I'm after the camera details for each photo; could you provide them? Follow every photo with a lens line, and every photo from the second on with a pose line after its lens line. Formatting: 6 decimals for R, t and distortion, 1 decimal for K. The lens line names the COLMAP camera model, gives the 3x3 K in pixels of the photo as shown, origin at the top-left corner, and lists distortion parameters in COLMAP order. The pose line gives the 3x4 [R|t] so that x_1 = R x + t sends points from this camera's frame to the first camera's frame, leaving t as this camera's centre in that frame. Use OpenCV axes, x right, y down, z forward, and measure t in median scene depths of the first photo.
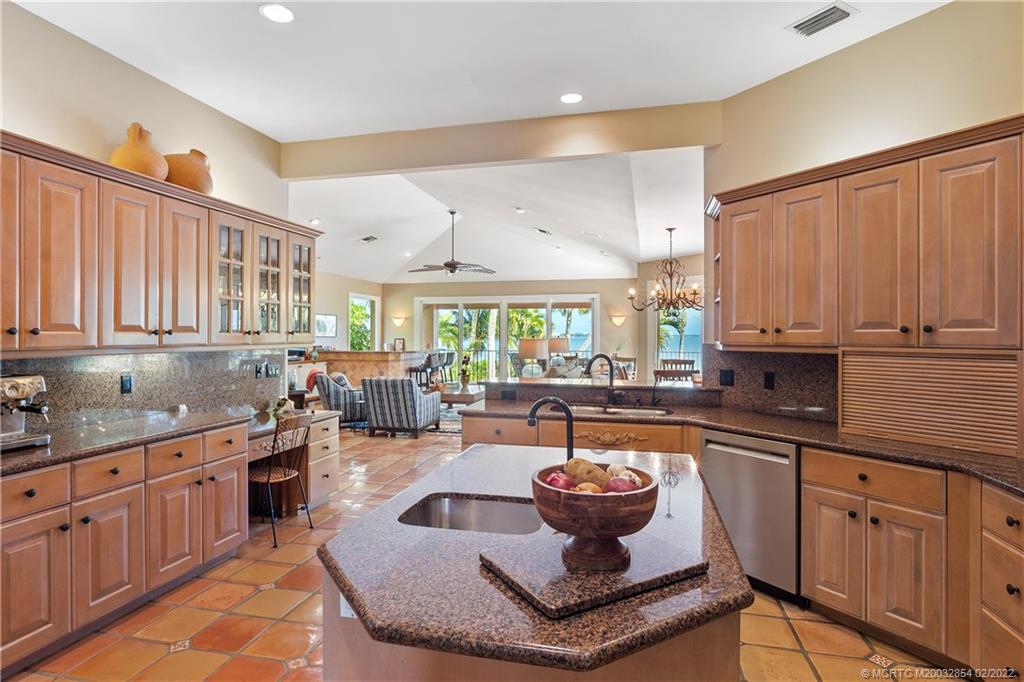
lens RADIAL K [[554.8, 0, 510.6], [0, 554.8, 338.8], [0, 0, 1]] dist [0.004298, 0.000431]
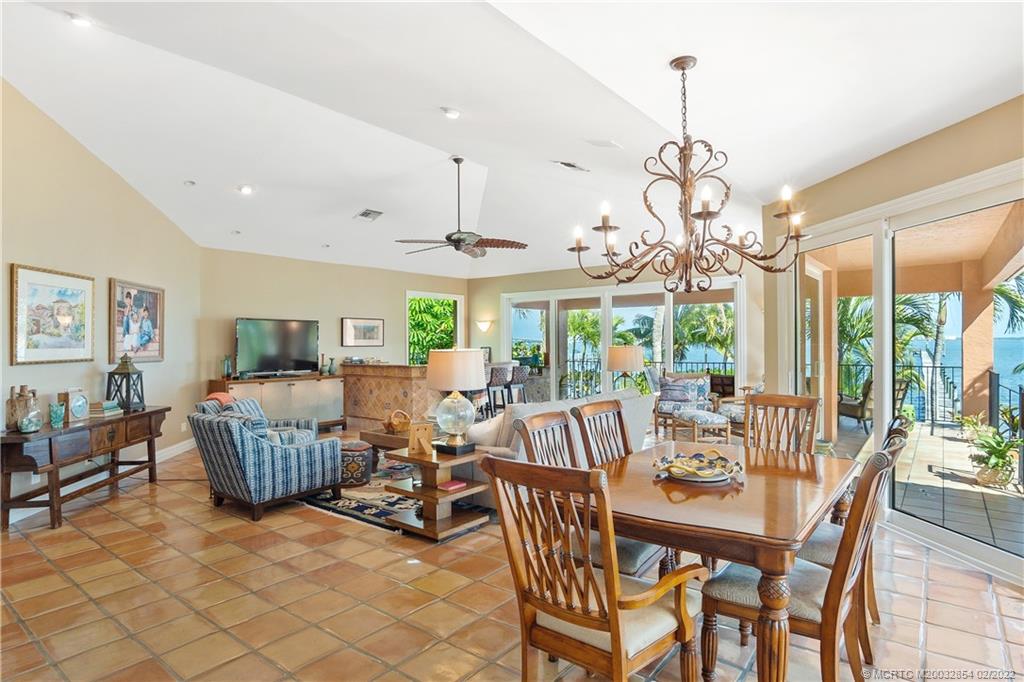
lens RADIAL K [[554.8, 0, 515.2], [0, 554.8, 343.2], [0, 0, 1]] dist [0.004298, 0.000431]
pose [[0.912839, -0.005624, -0.408281, 0.207585], [0.003999, 0.999980, -0.004835, -0.002836], [0.408301, 0.002781, 0.912843, 0.373837]]
